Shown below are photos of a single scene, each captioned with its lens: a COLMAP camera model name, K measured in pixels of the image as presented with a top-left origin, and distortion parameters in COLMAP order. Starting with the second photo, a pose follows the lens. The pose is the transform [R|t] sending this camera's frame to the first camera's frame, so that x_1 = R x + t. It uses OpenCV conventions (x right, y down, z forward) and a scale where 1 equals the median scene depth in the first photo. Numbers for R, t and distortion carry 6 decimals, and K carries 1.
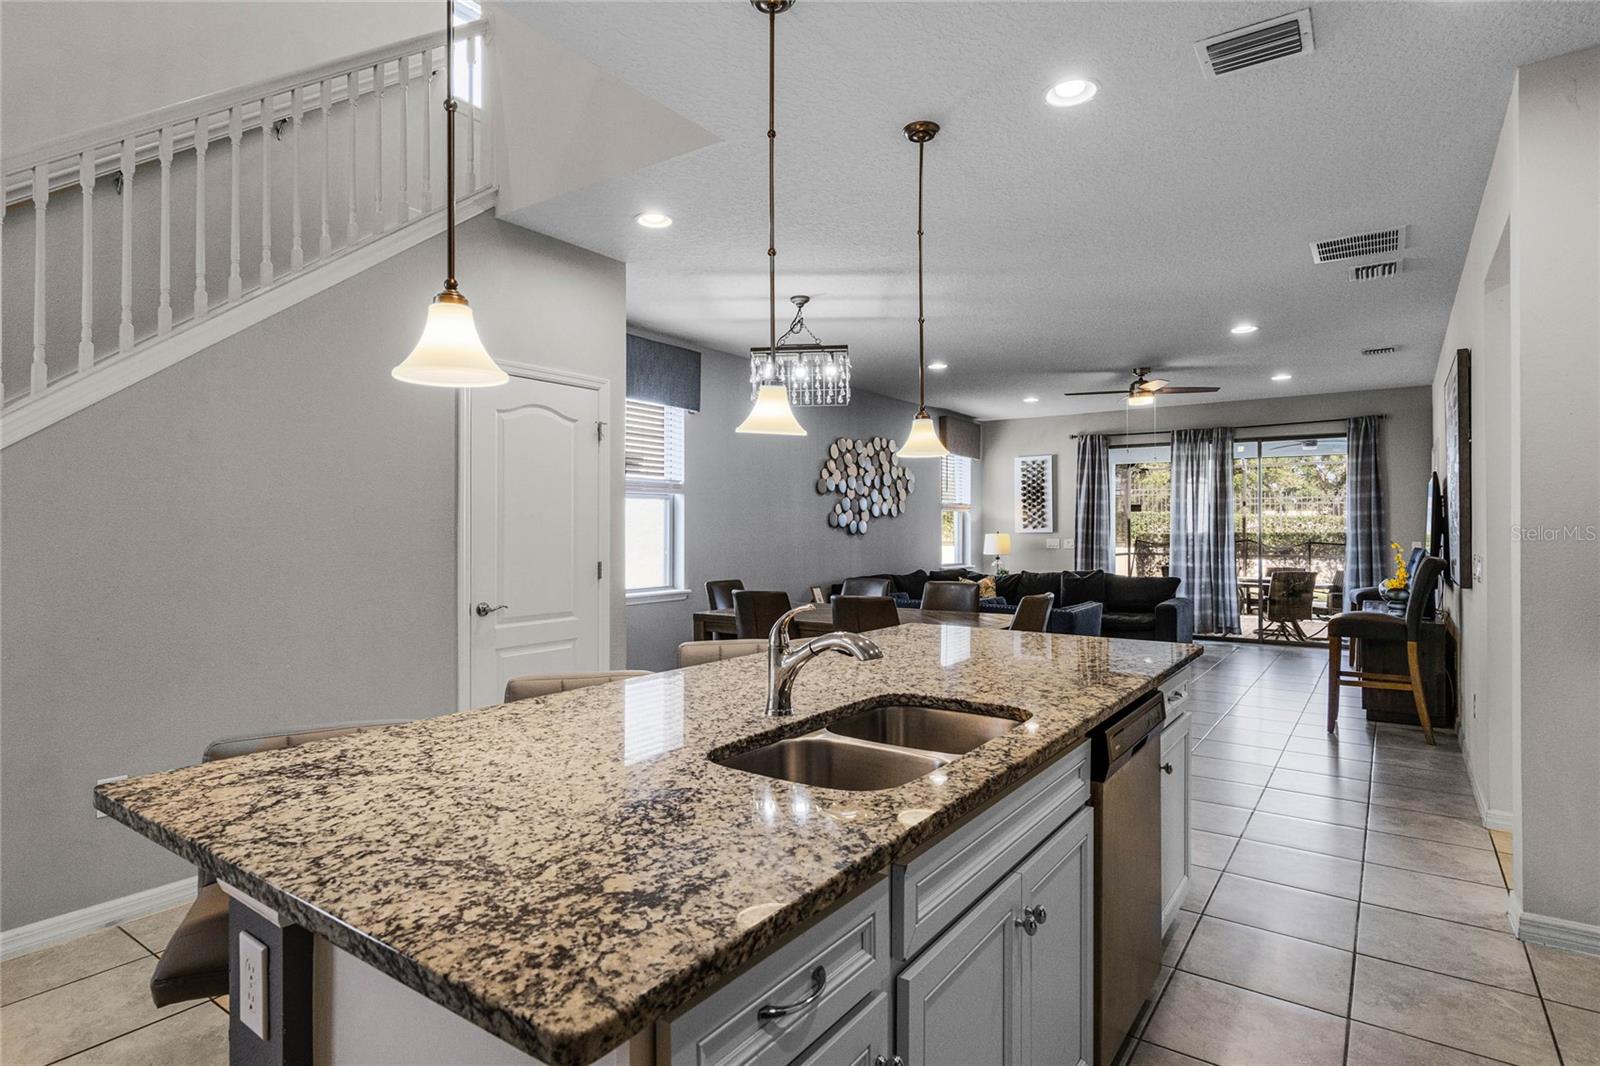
lens RADIAL K [[844.1, 0, 798.9], [0, 844.1, 527.2], [0, 0, 1]] dist [-0.001111, -0.003462]
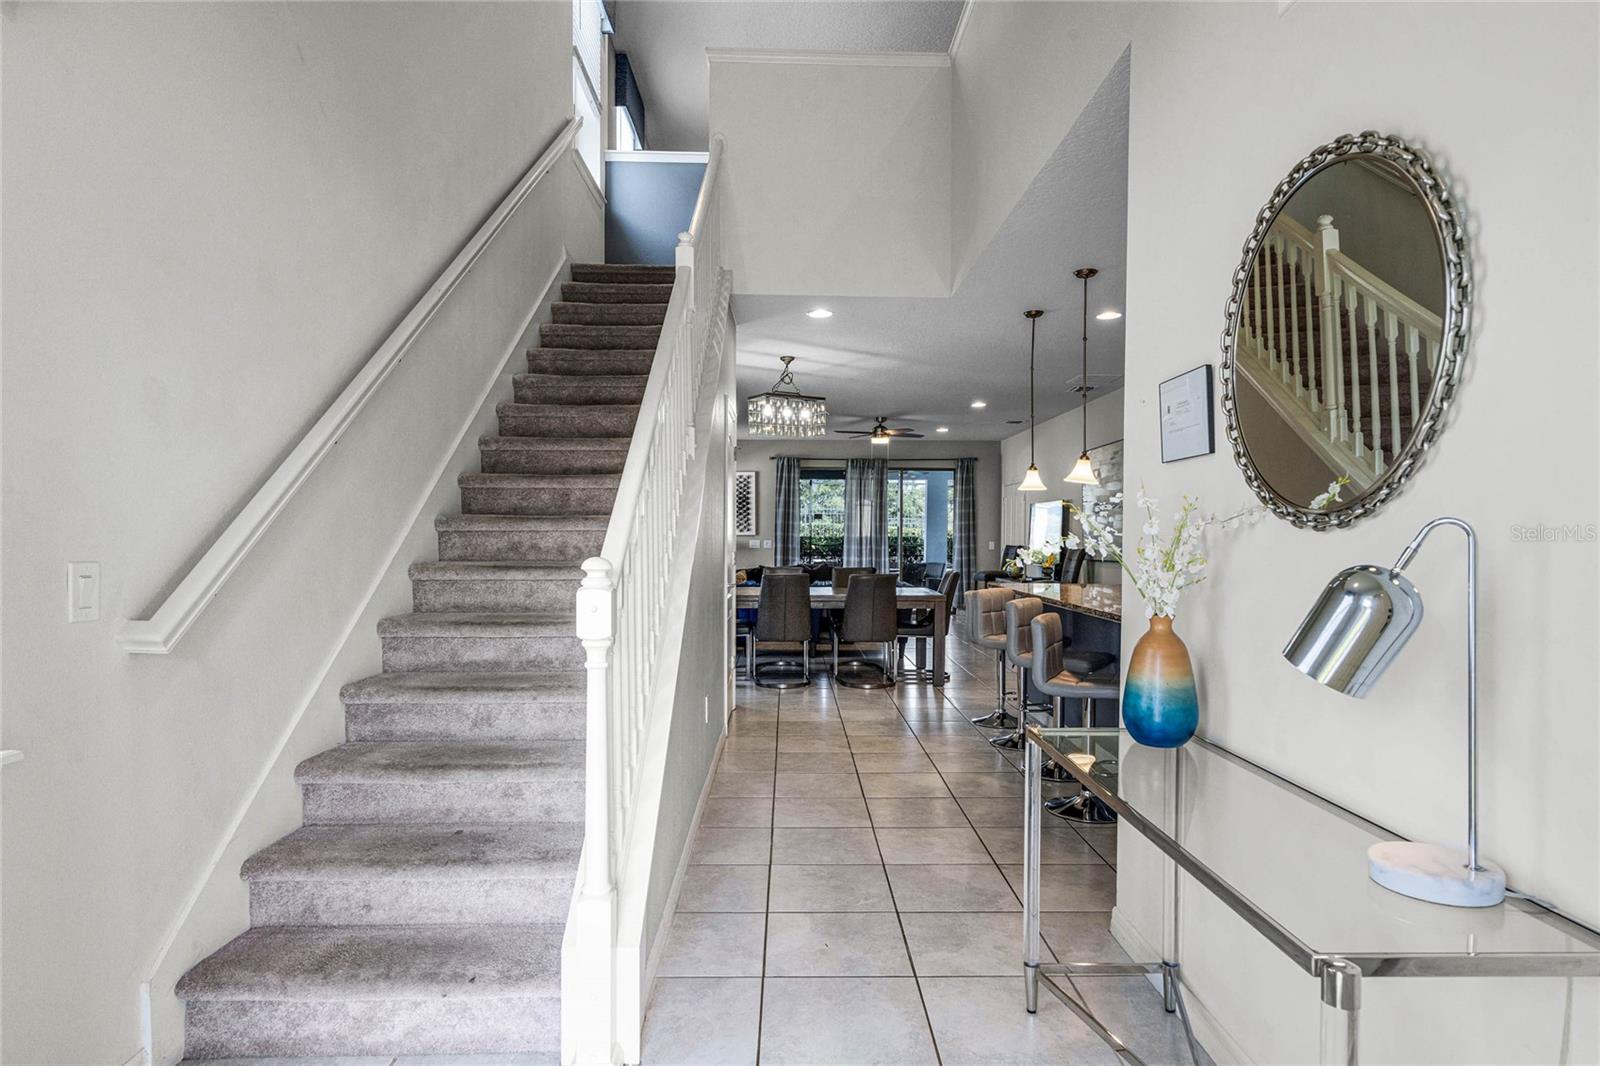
lens RADIAL K [[874.9, 0, 815.7], [0, 874.9, 538.4], [0, 0, 1]] dist [-0.000556, -0.000011]
pose [[0.798033, 0.000667, 0.602613, -0.472989], [-0.004914, 0.999973, 0.005400, 0.004748], [-0.602594, -0.007271, 0.798015, -0.082014]]
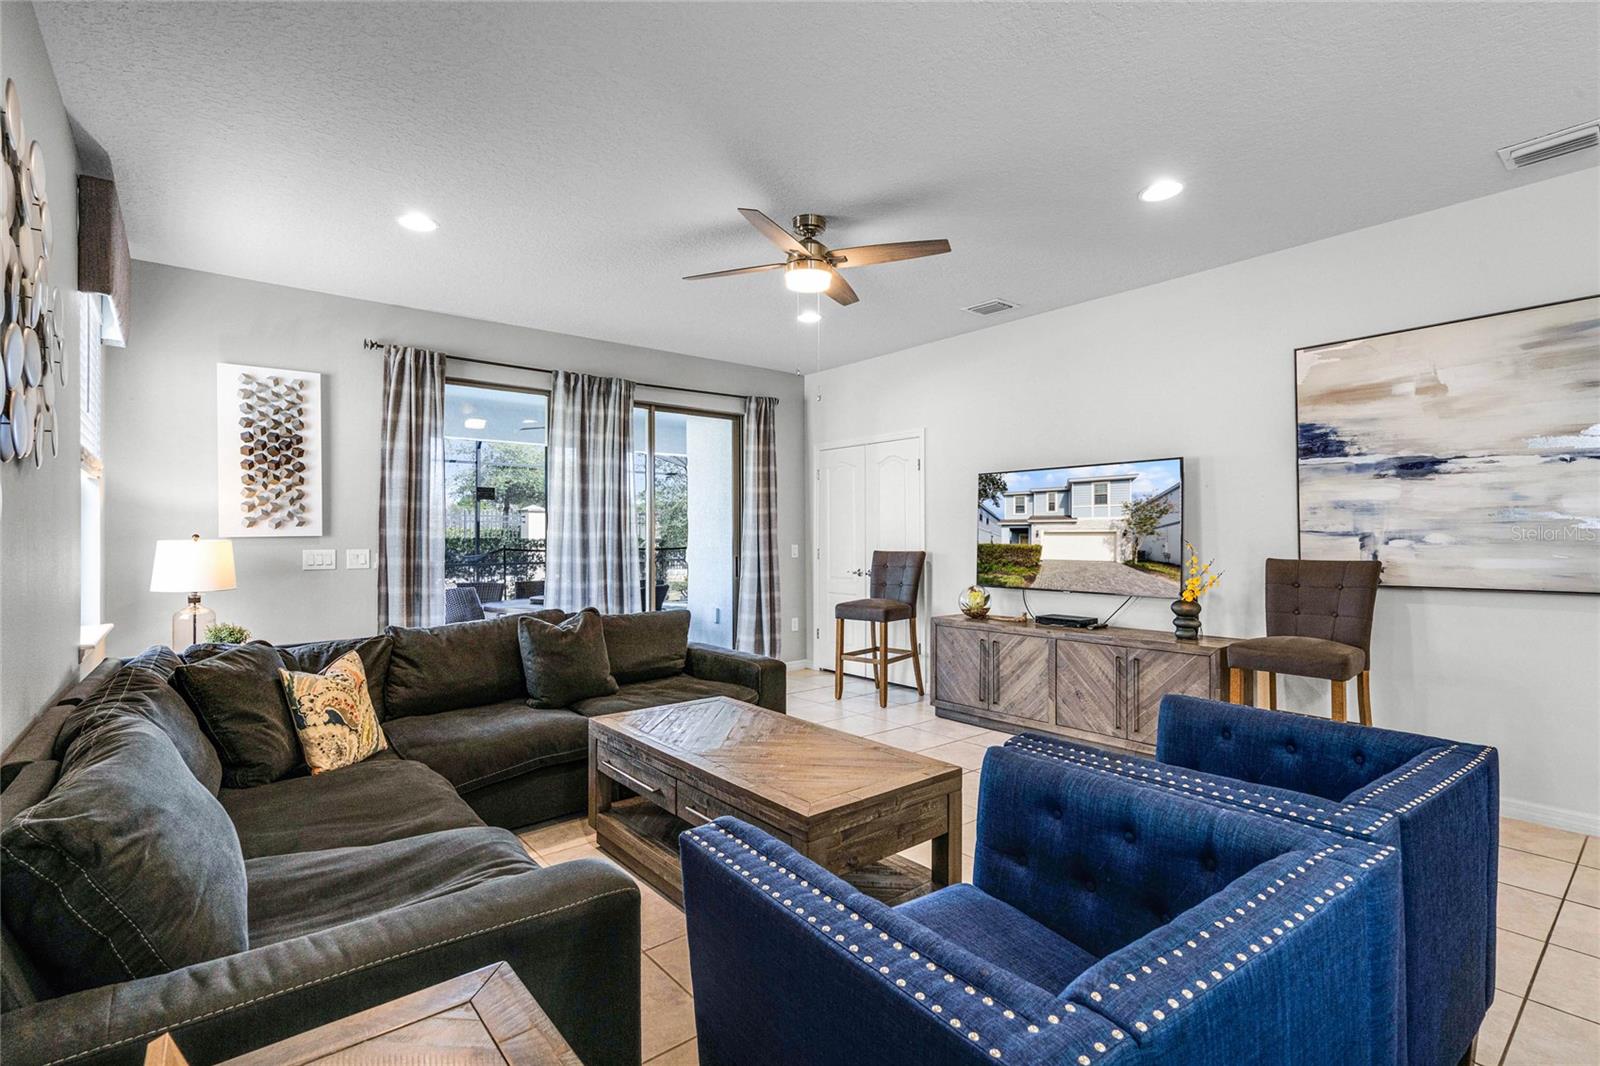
lens RADIAL K [[731.2, 0, 797.8], [0, 731.2, 539.6], [0, 0, 1]] dist [0.004762, 0.000145]
pose [[0.270083, -0.007069, 0.962811, -0.030947], [0.001068, 0.999975, 0.007042, 0.006910], [-0.962836, -0.000874, 0.270084, 0.750993]]
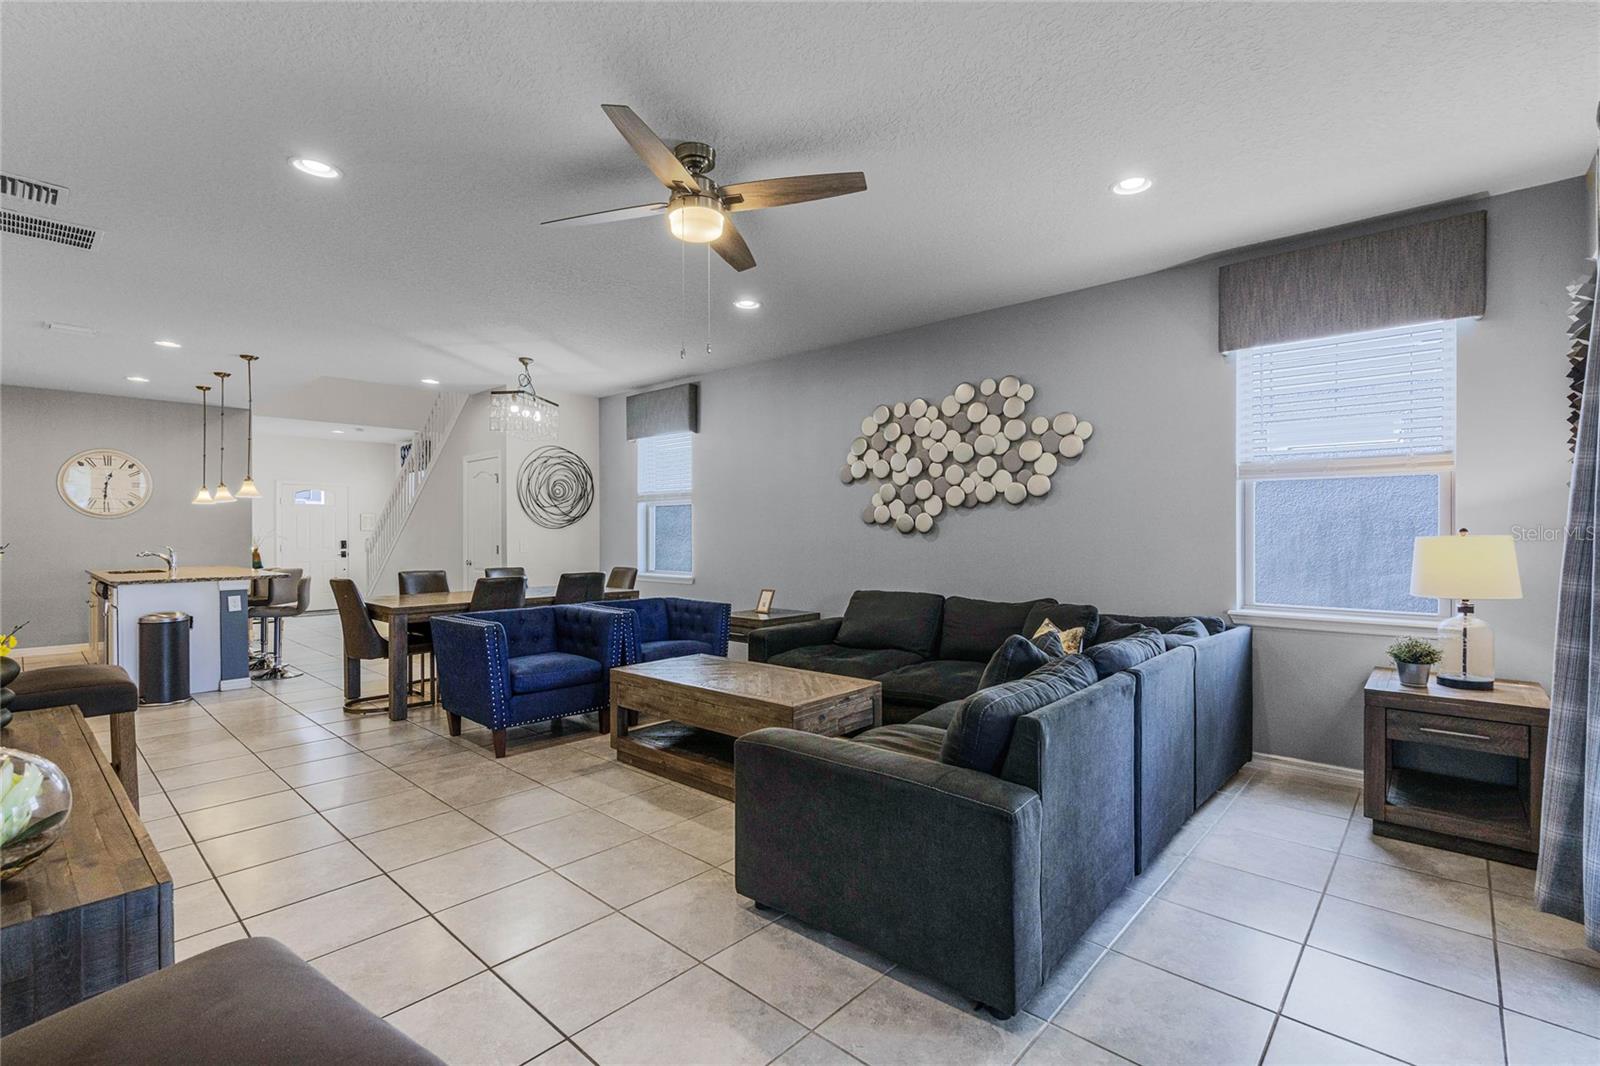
lens RADIAL K [[731.2, 0, 798.6], [0, 731.2, 529.4], [0, 0, 1]] dist [0.004762, 0.000145]
pose [[-0.129502, -0.004554, -0.991569, 0.661231], [0.004471, 0.999977, -0.005177, 0.007937], [0.991569, -0.005104, -0.129479, 0.938010]]
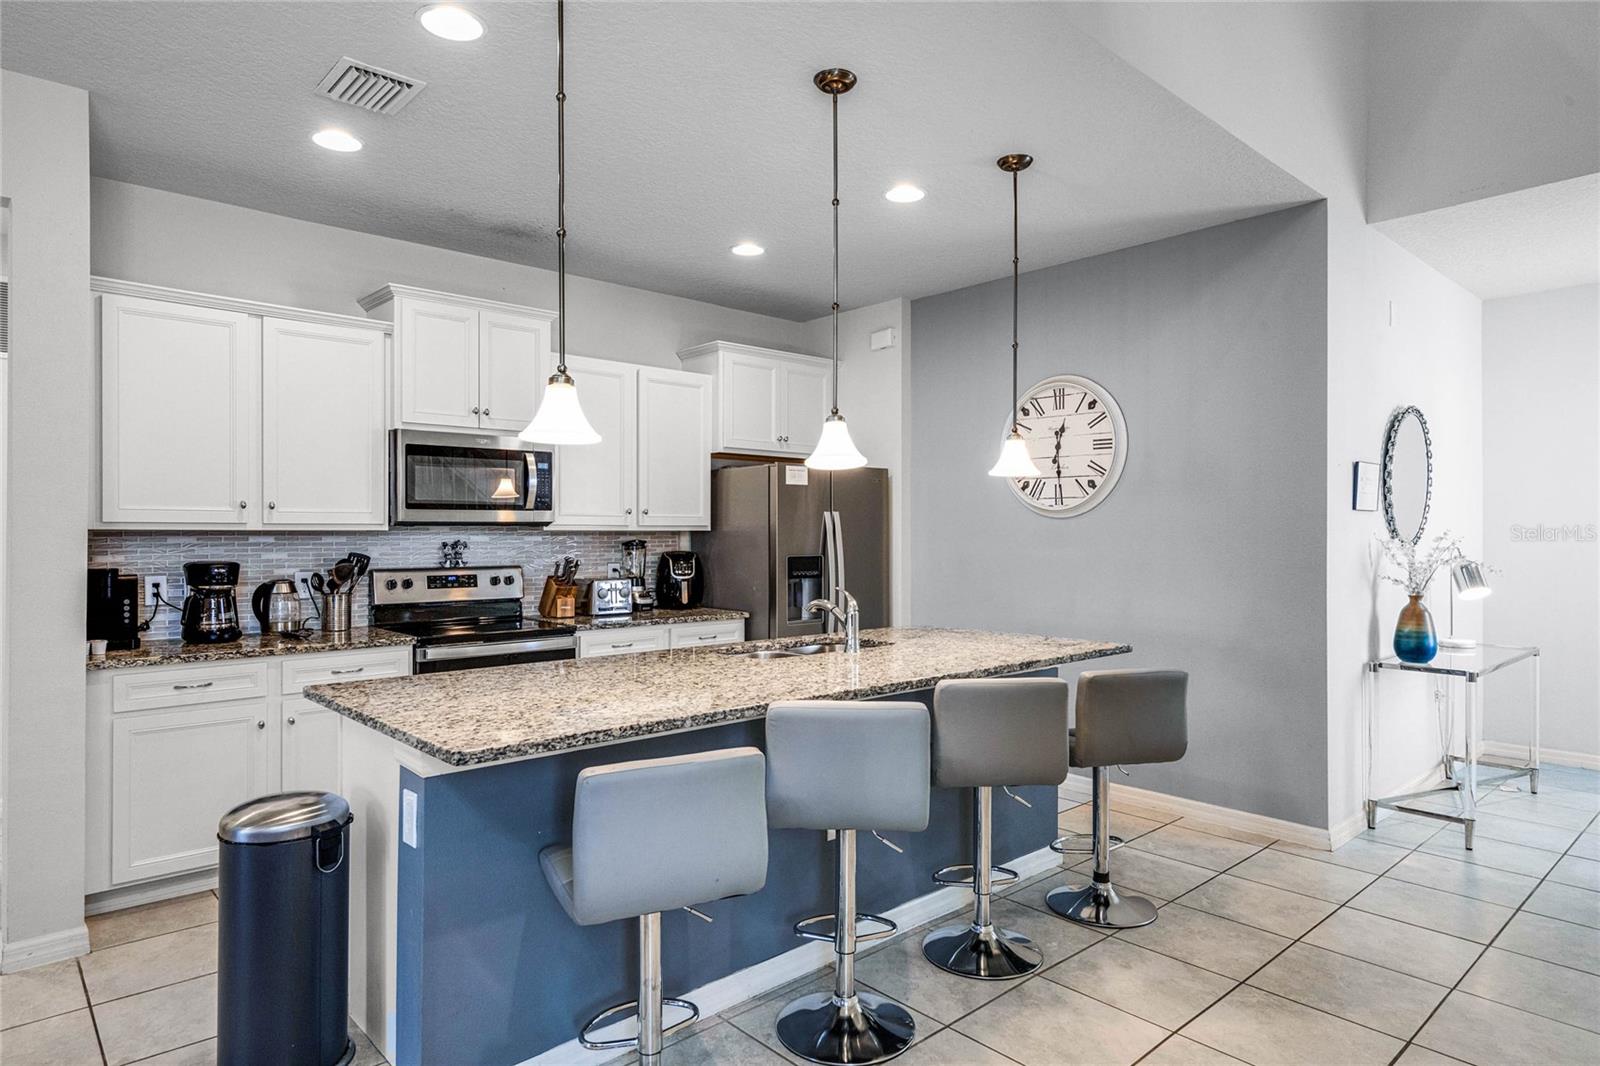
lens RADIAL K [[916.3, 0, 784.4], [0, 916.3, 534.0], [0, 0, 1]] dist [0.008934, 0.000544]
pose [[-0.973398, -0.001058, 0.229117, -0.066460], [-0.000859, 0.999999, 0.000967, -0.004620], [-0.229117, 0.000745, -0.973399, 0.560690]]
